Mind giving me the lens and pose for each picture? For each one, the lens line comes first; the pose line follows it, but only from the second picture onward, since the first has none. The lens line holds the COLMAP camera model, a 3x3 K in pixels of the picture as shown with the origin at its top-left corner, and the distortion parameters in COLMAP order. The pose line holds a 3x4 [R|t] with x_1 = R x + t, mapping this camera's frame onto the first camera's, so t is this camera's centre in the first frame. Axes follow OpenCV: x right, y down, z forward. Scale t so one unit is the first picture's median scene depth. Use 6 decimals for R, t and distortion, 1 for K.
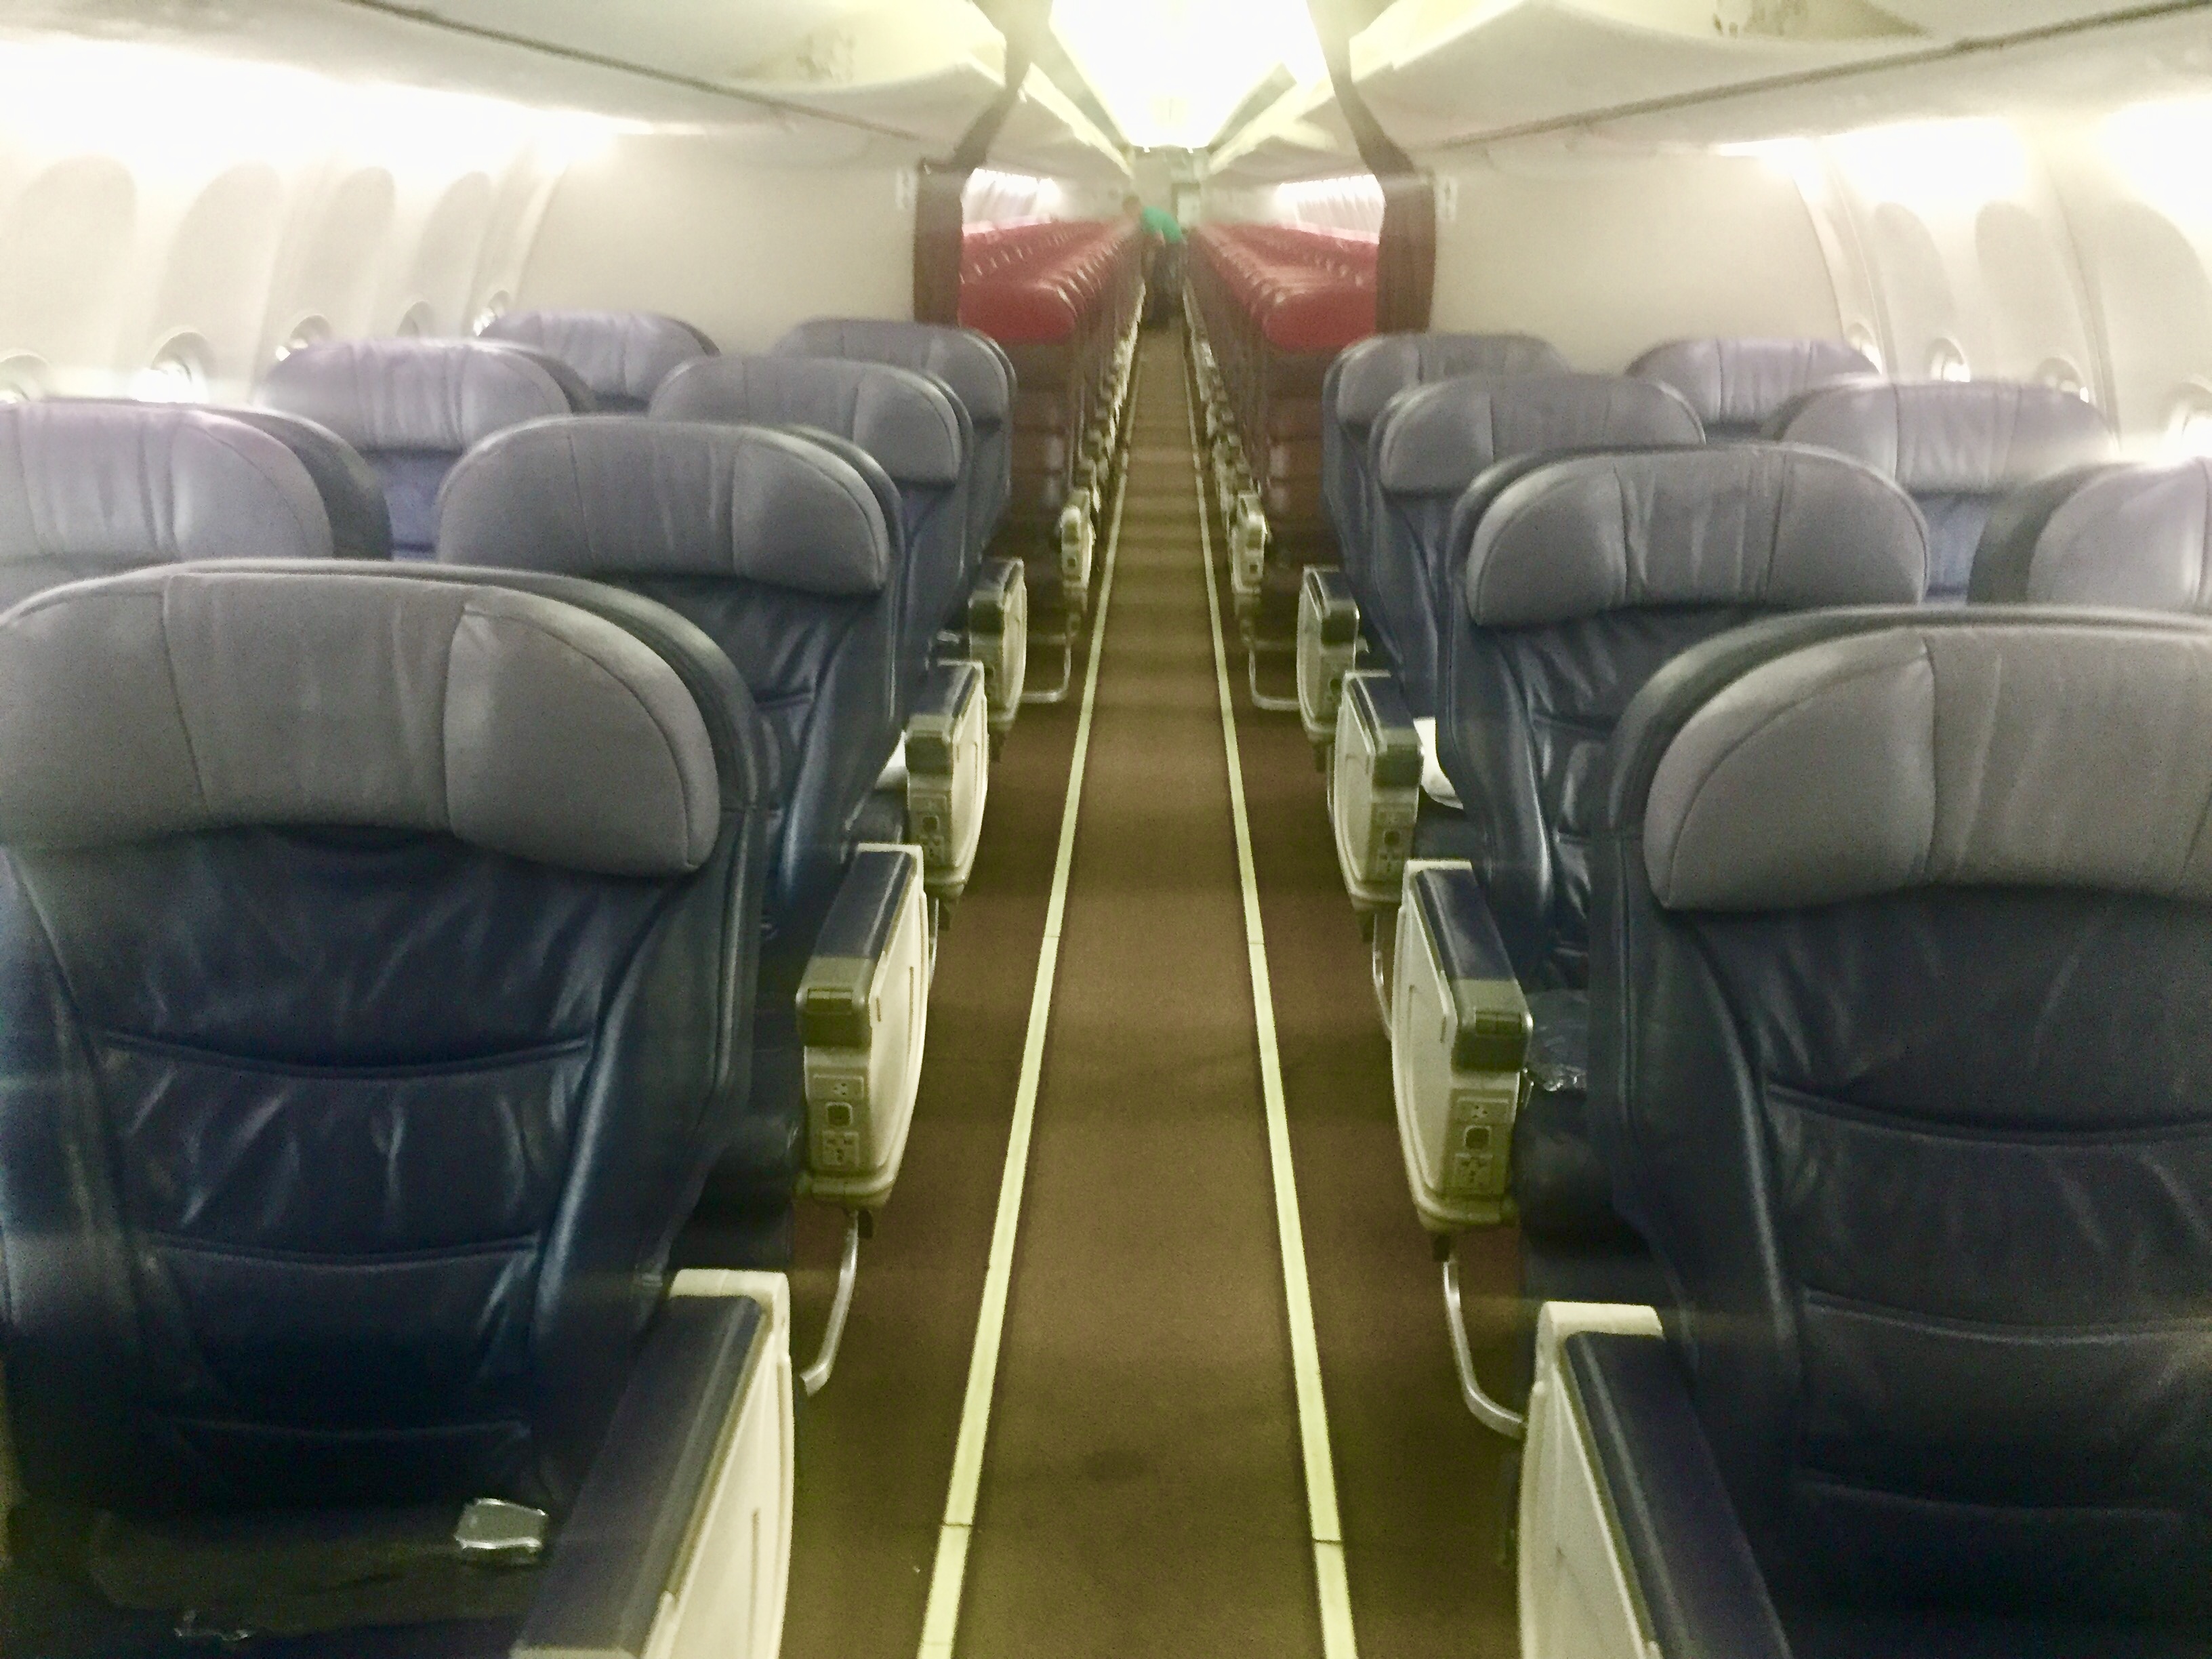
lens RADIAL K [[1896.3, 0, 1092.2], [0, 1896.3, 828.6], [0, 0, 1]] dist [0.106457, -0.159058]
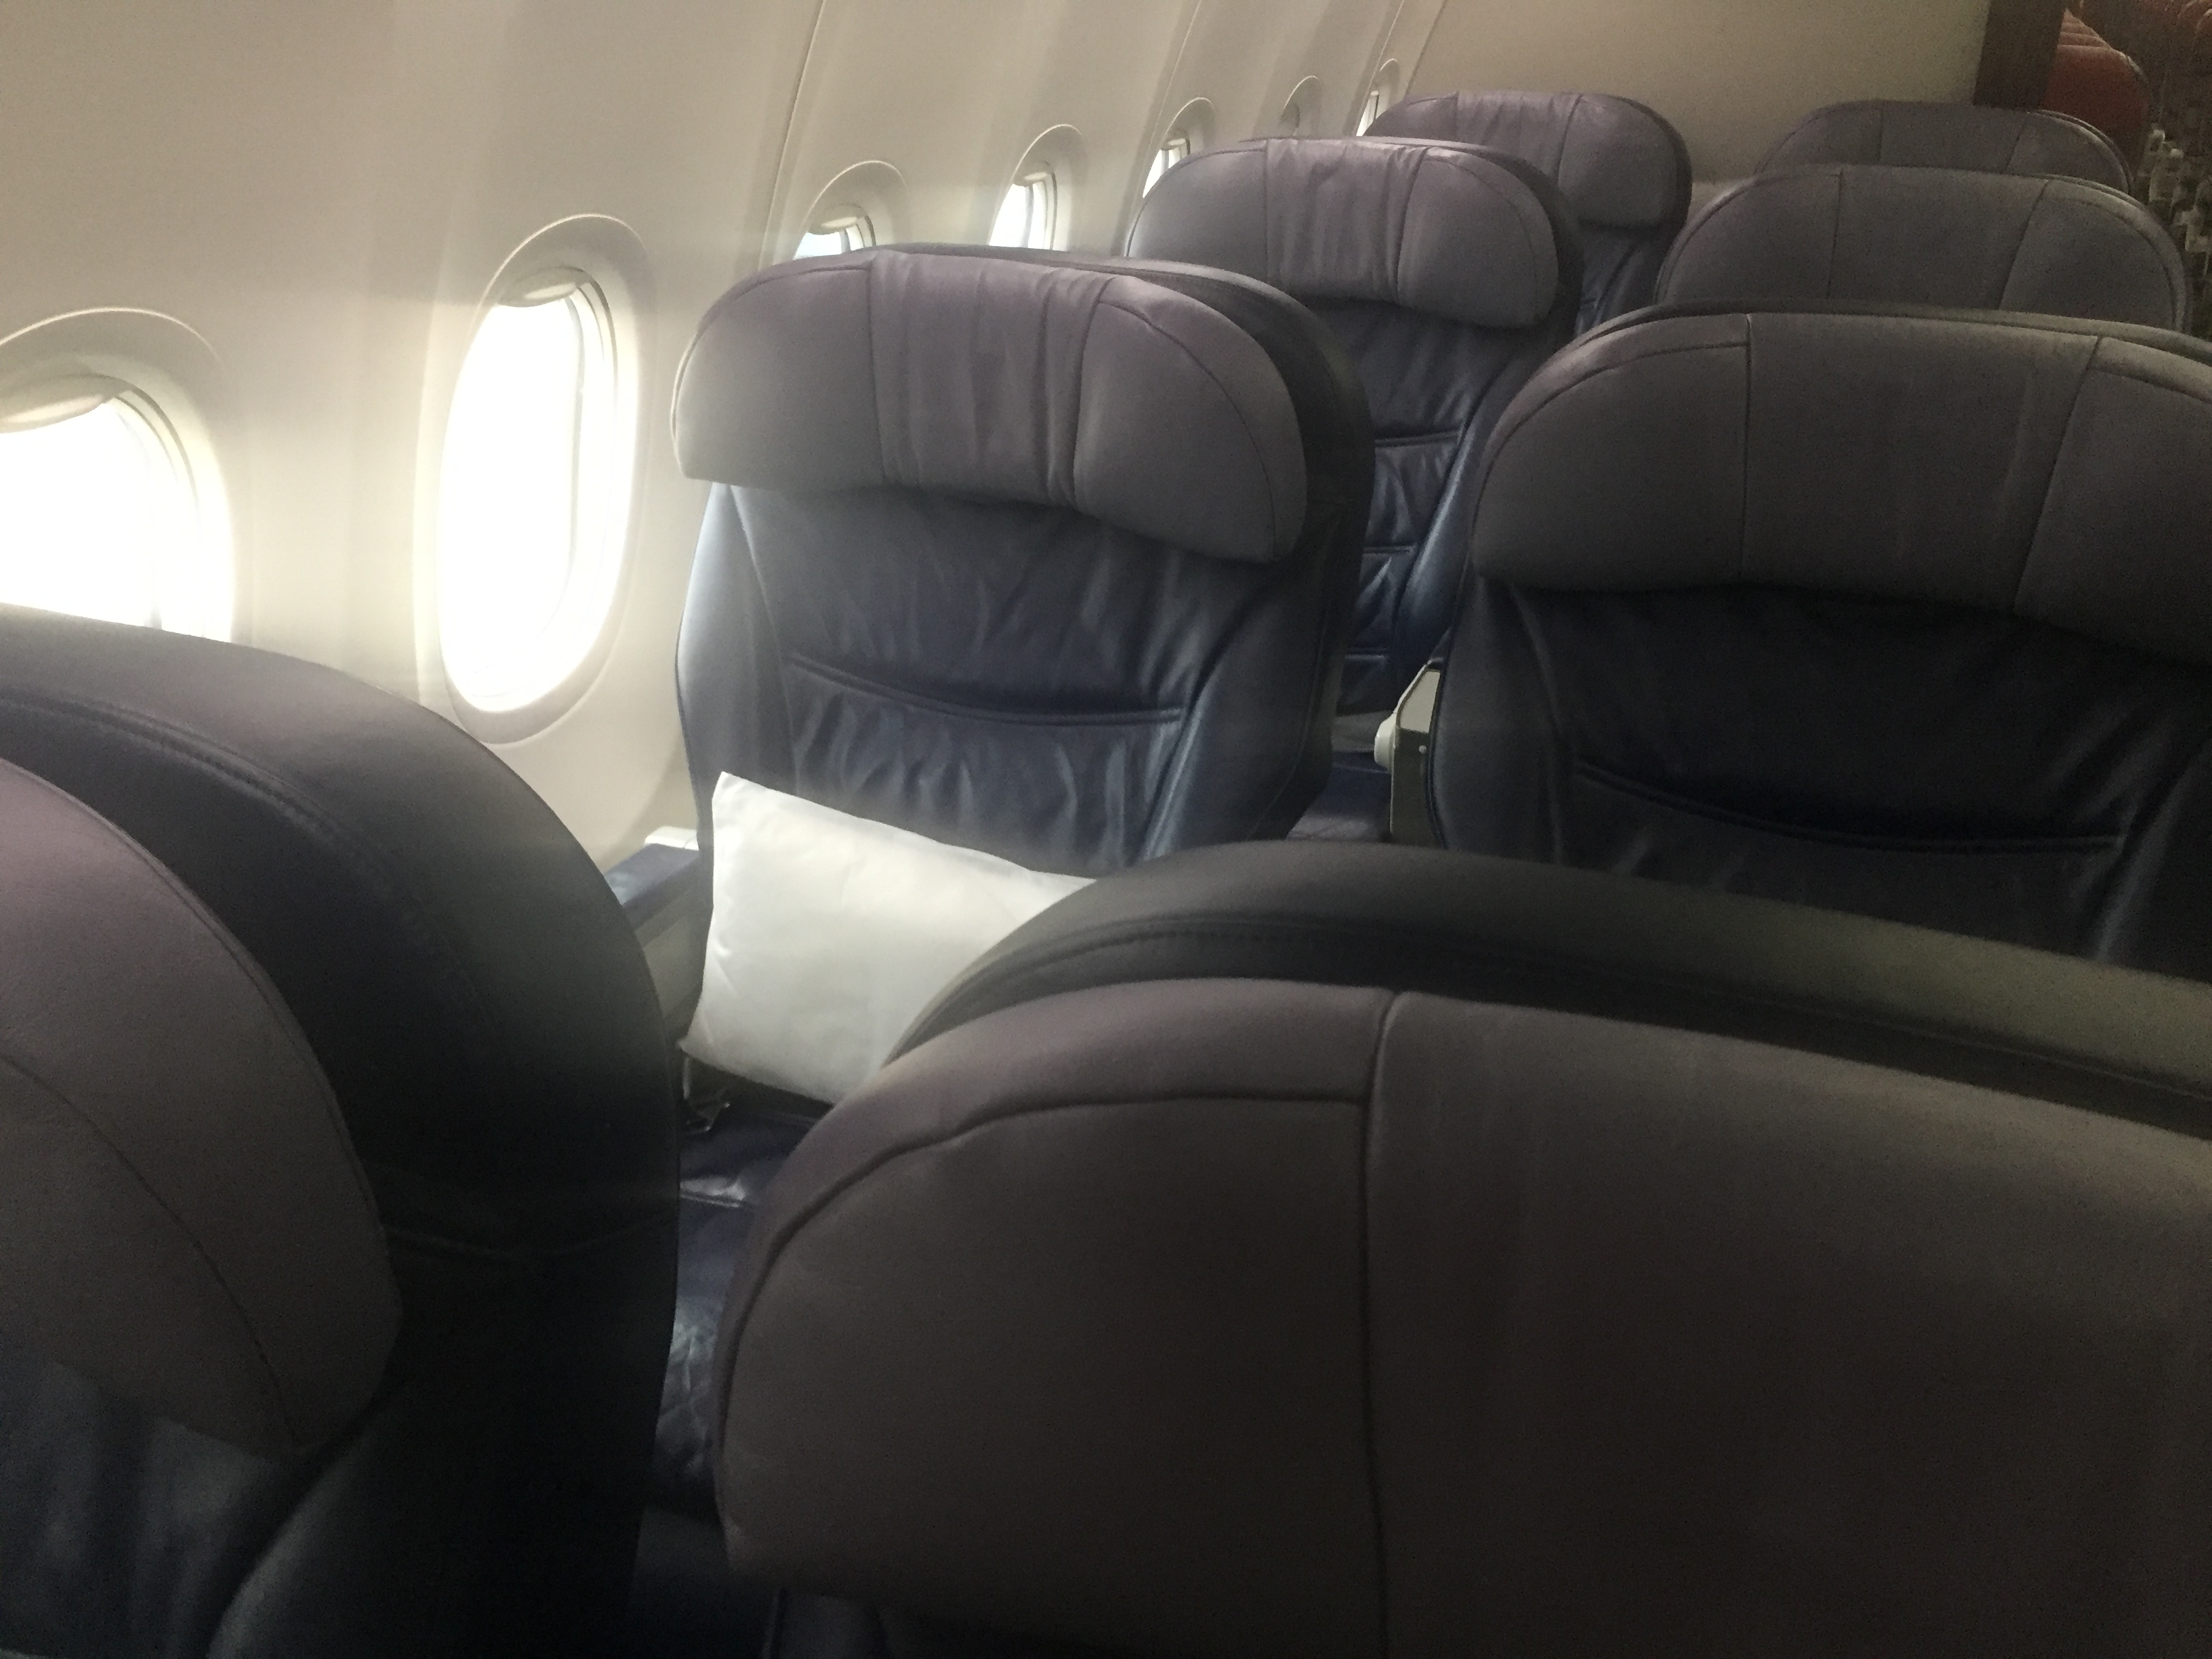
lens RADIAL K [[1896.3, 0, 1092.2], [0, 1896.3, 828.6], [0, 0, 1]] dist [0.106457, -0.159058]
pose [[0.934568, 0.132723, -0.330101, -0.235395], [-0.096548, 0.987606, 0.123743, -0.110384], [0.342433, -0.083776, 0.935800, 0.380504]]
